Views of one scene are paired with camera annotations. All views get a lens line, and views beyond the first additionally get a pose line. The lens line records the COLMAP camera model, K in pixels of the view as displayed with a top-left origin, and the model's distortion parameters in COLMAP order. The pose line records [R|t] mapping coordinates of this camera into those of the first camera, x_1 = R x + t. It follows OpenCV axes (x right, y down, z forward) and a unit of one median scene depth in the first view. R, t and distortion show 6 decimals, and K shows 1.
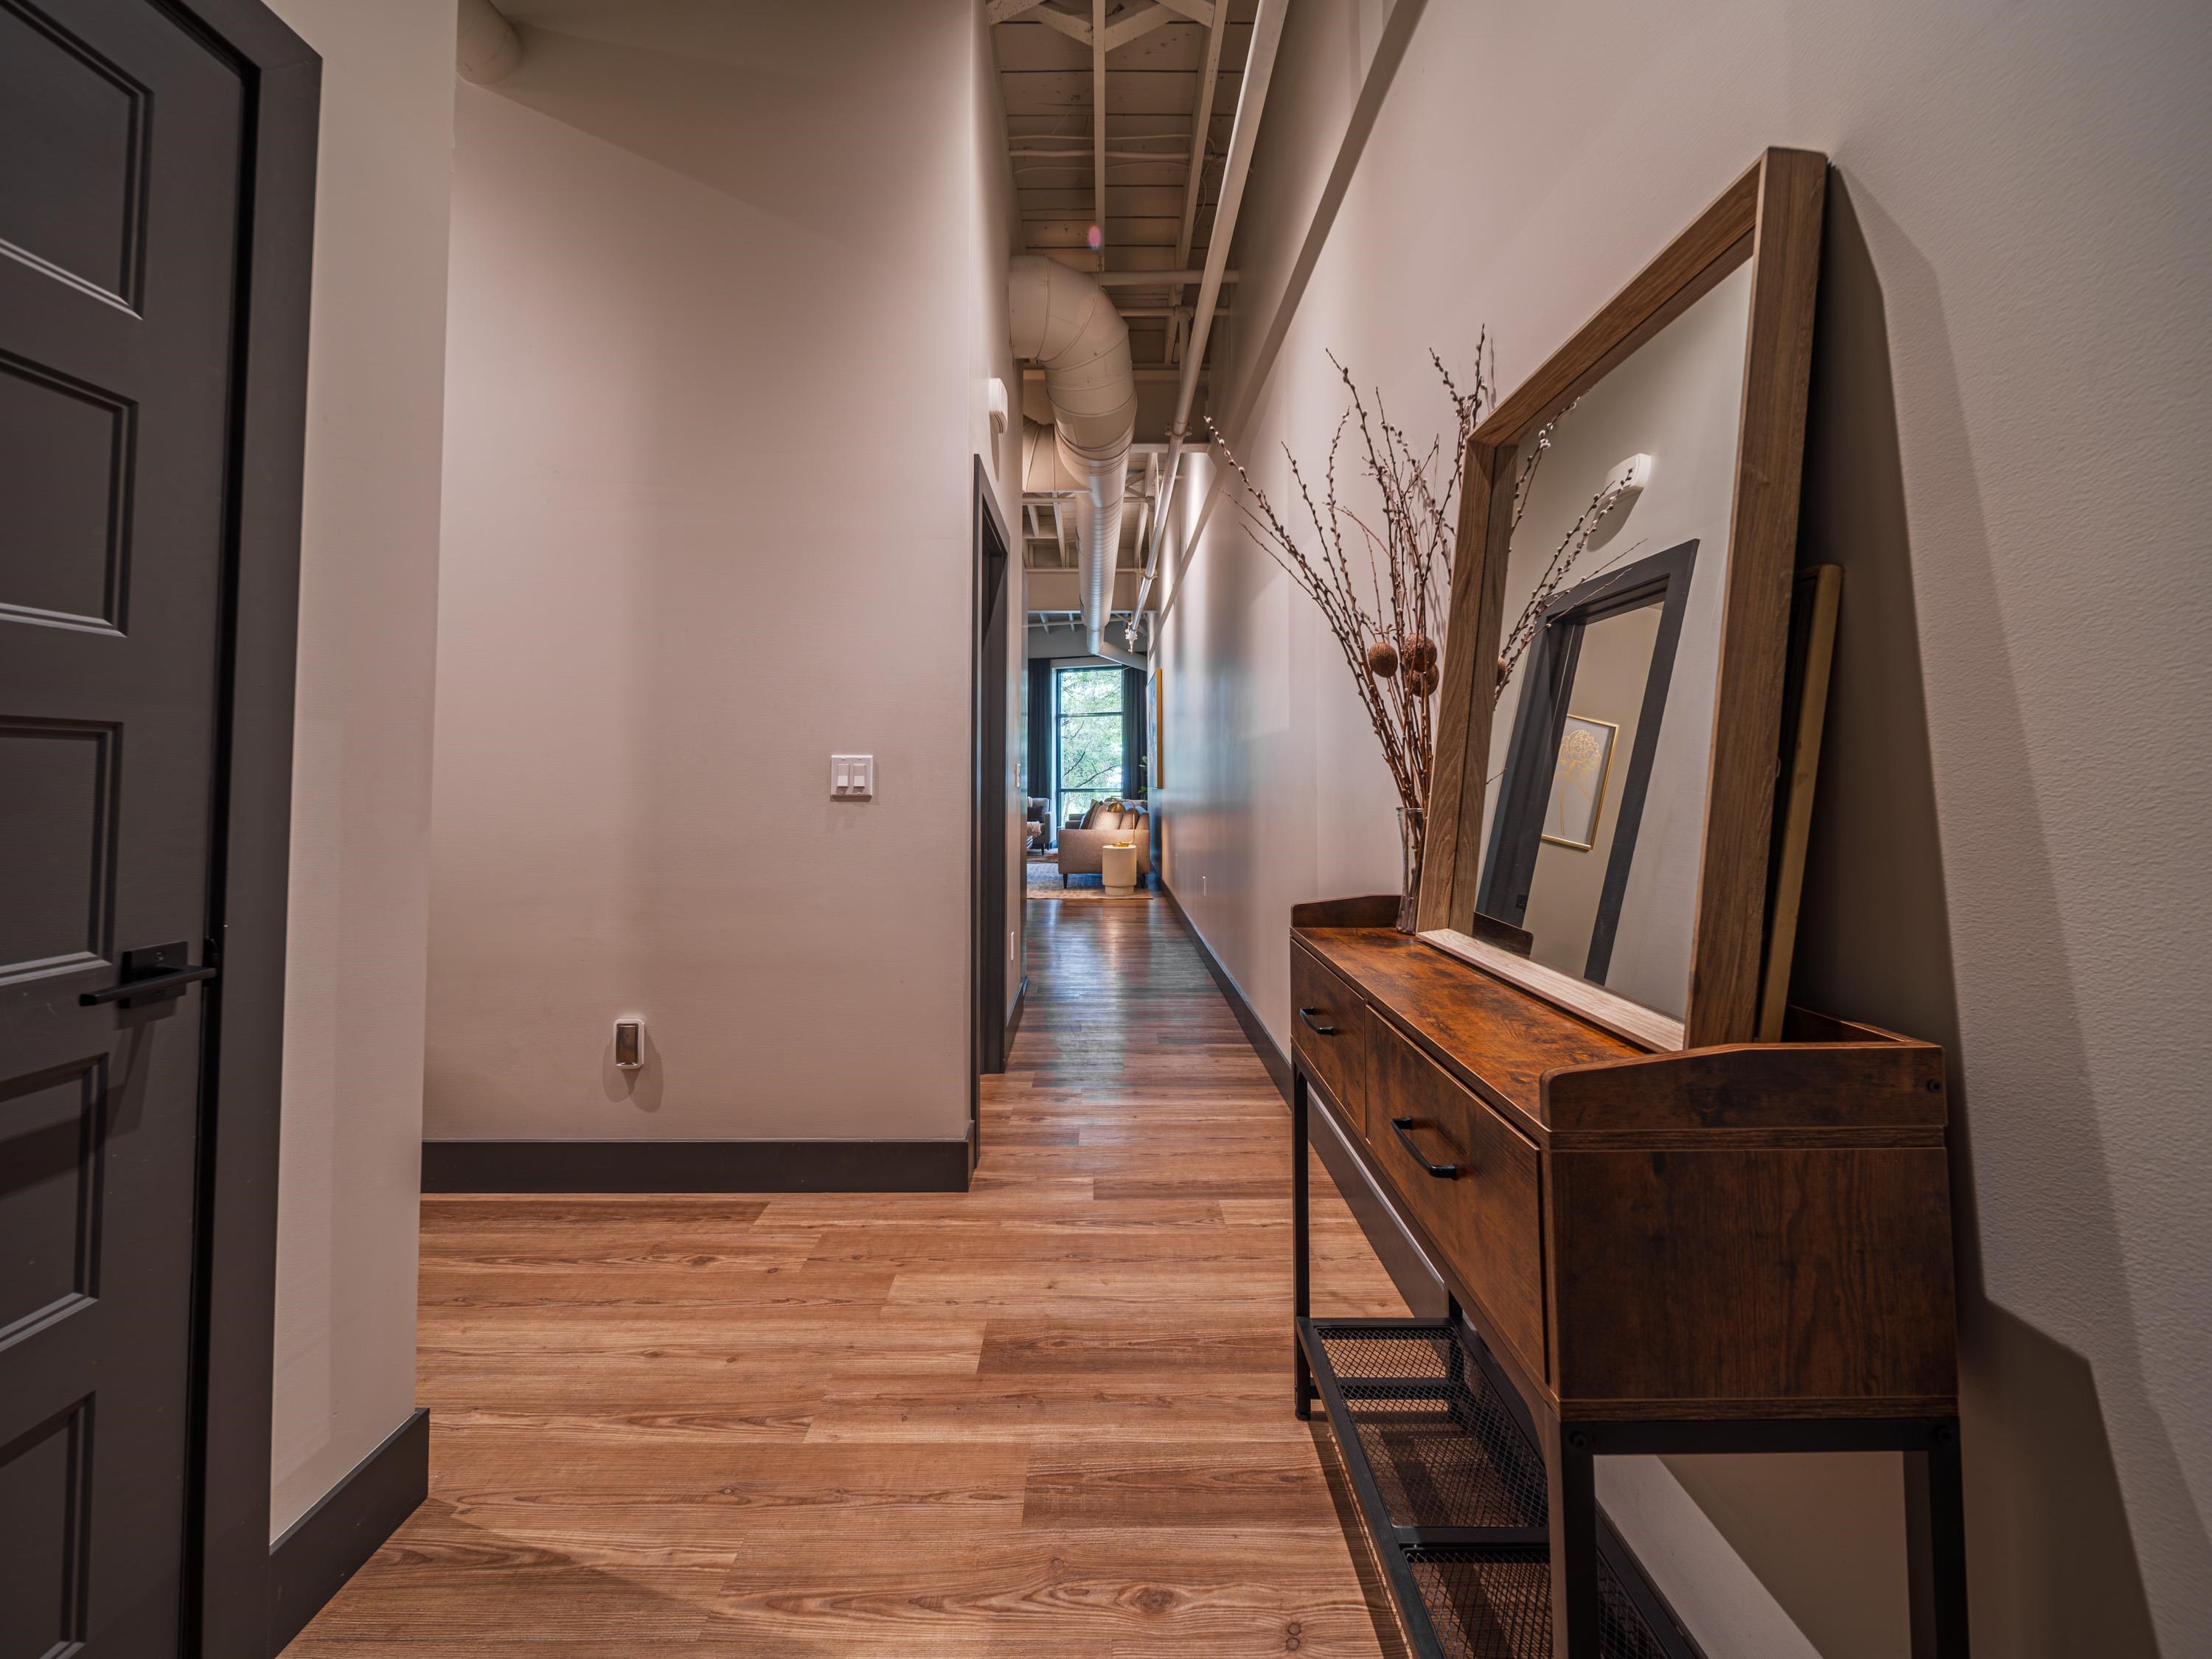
lens RADIAL K [[911.8, 0, 1093.5], [0, 911.8, 737.8], [0, 0, 1]] dist [0.001667, -0.003533]
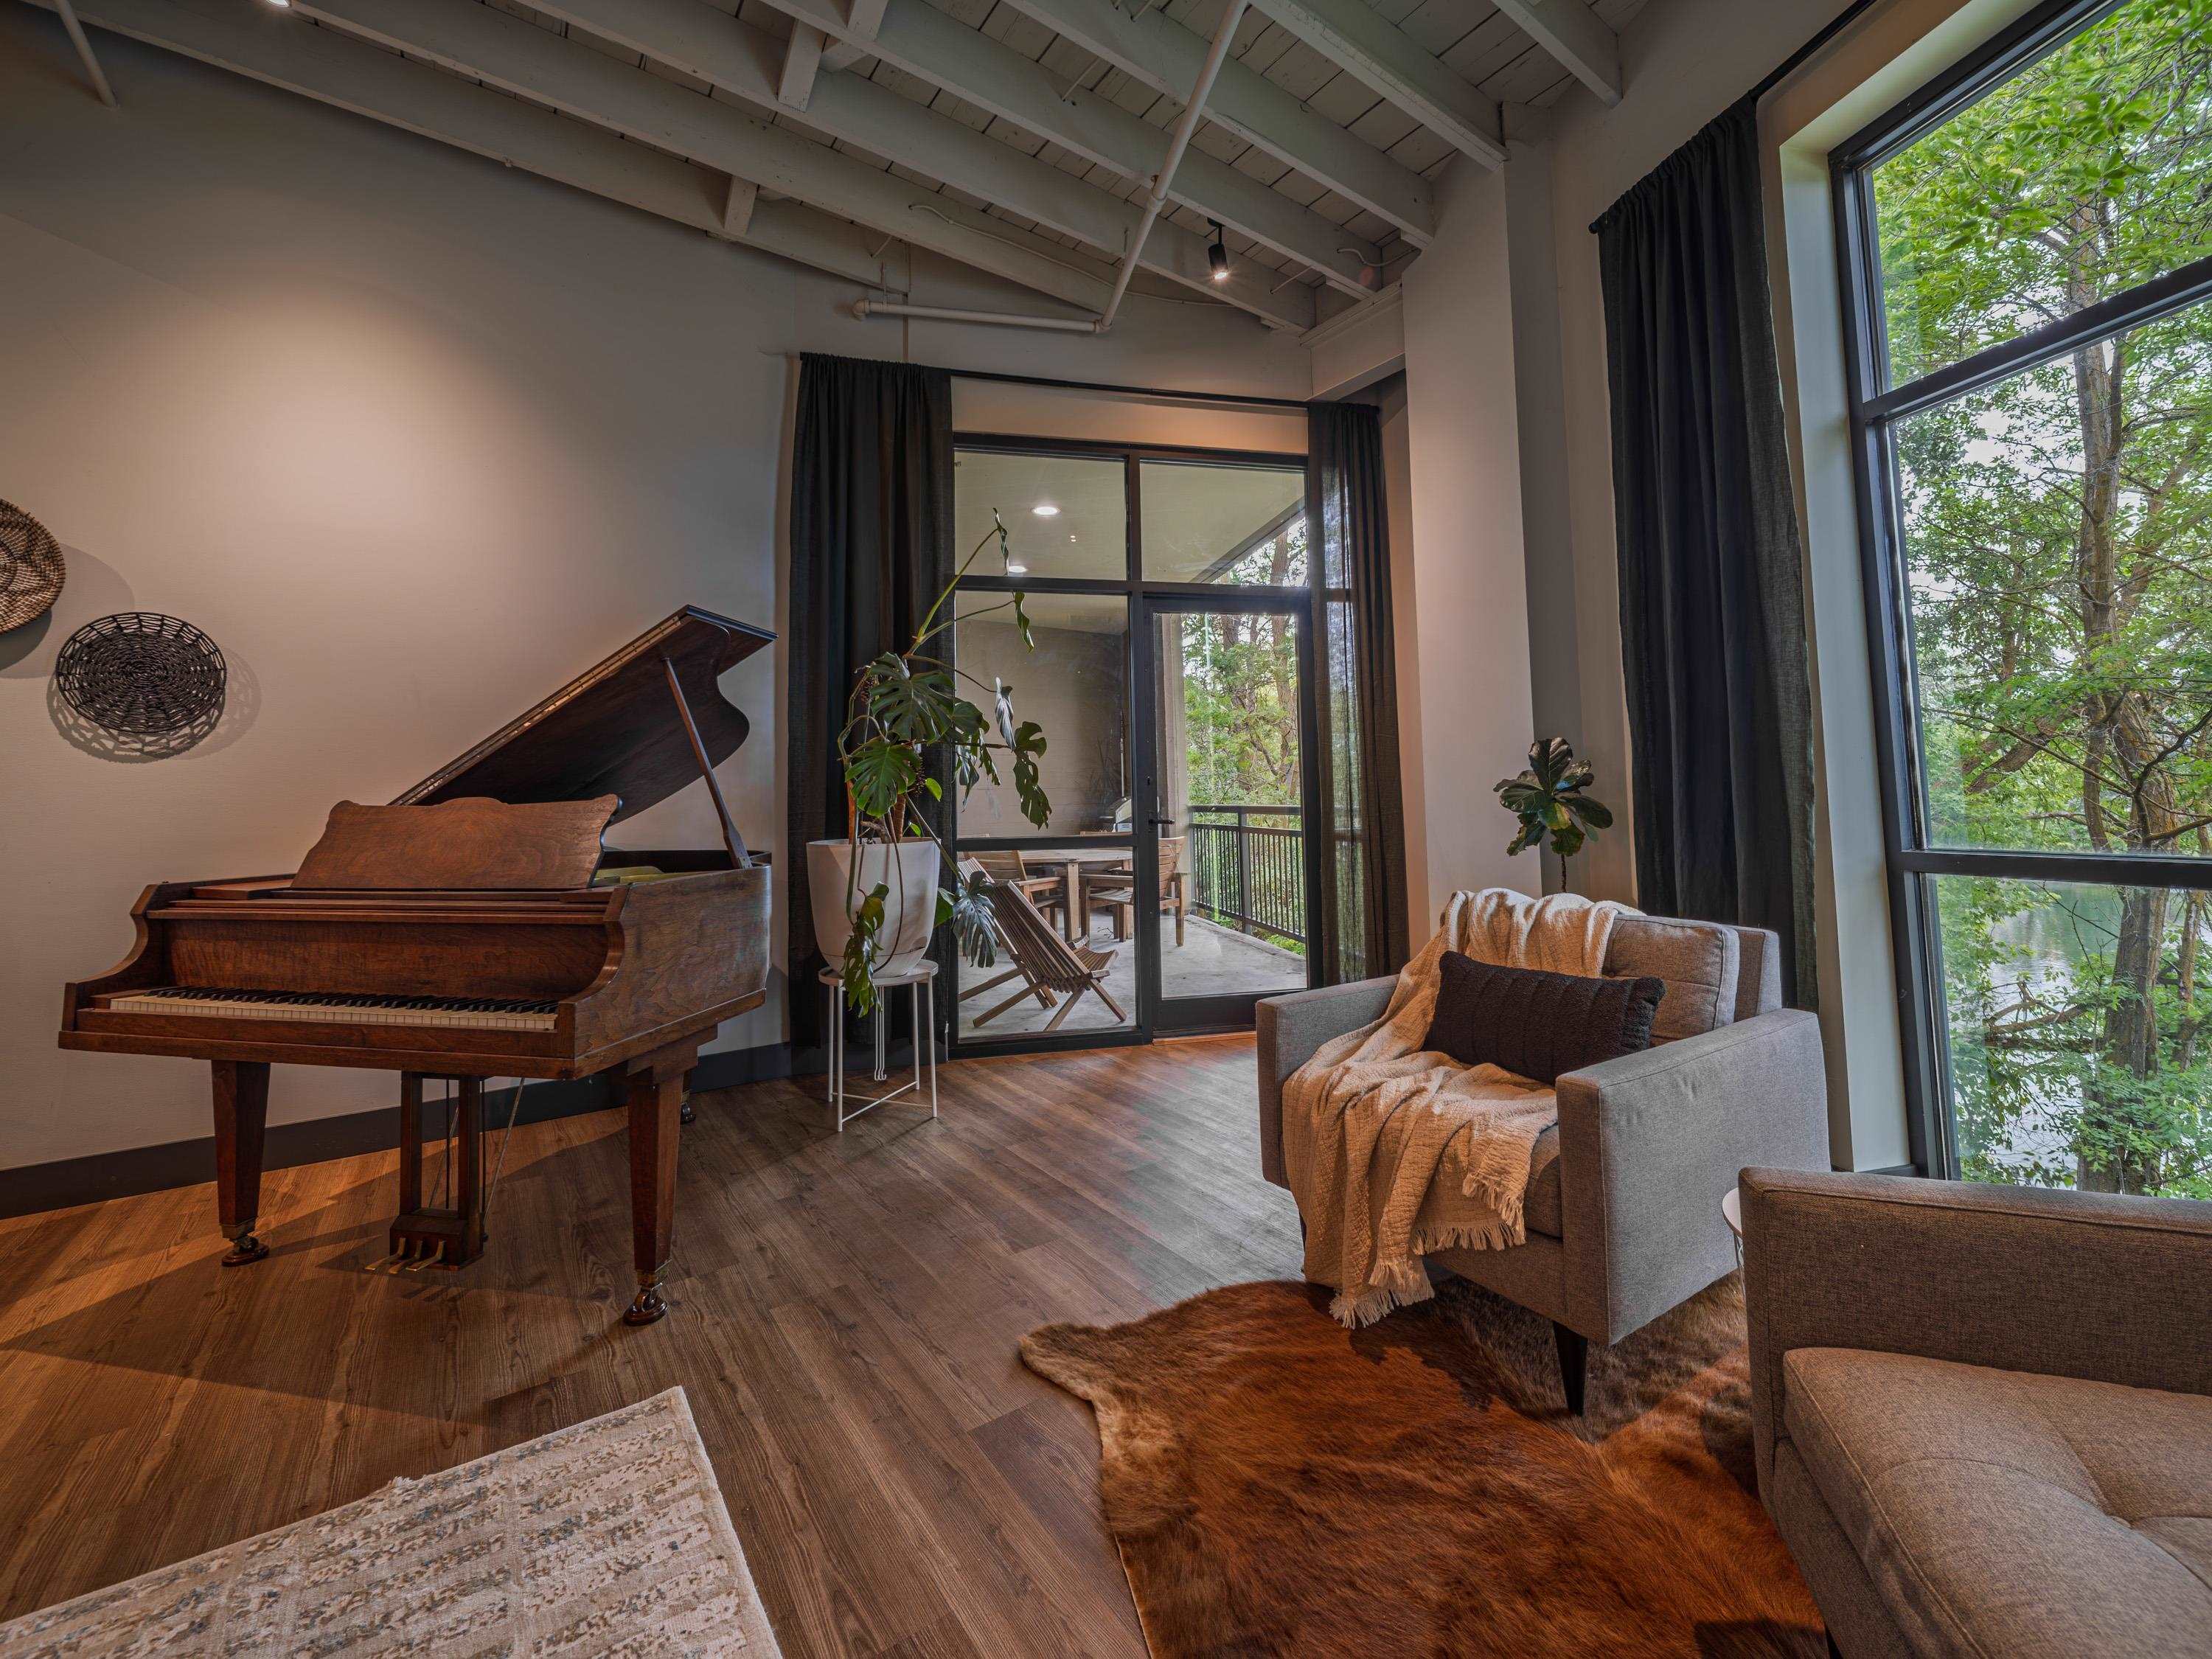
lens RADIAL K [[898.1, 0, 1104.8], [0, 898.1, 751.6], [0, 0, 1]] dist [-0.013627, -0.000181]
pose [[0.572833, -0.055359, -0.817801, 0.011621], [0.053036, 0.998129, -0.030416, 0.035310], [0.817955, -0.025949, 0.574697, 0.793068]]
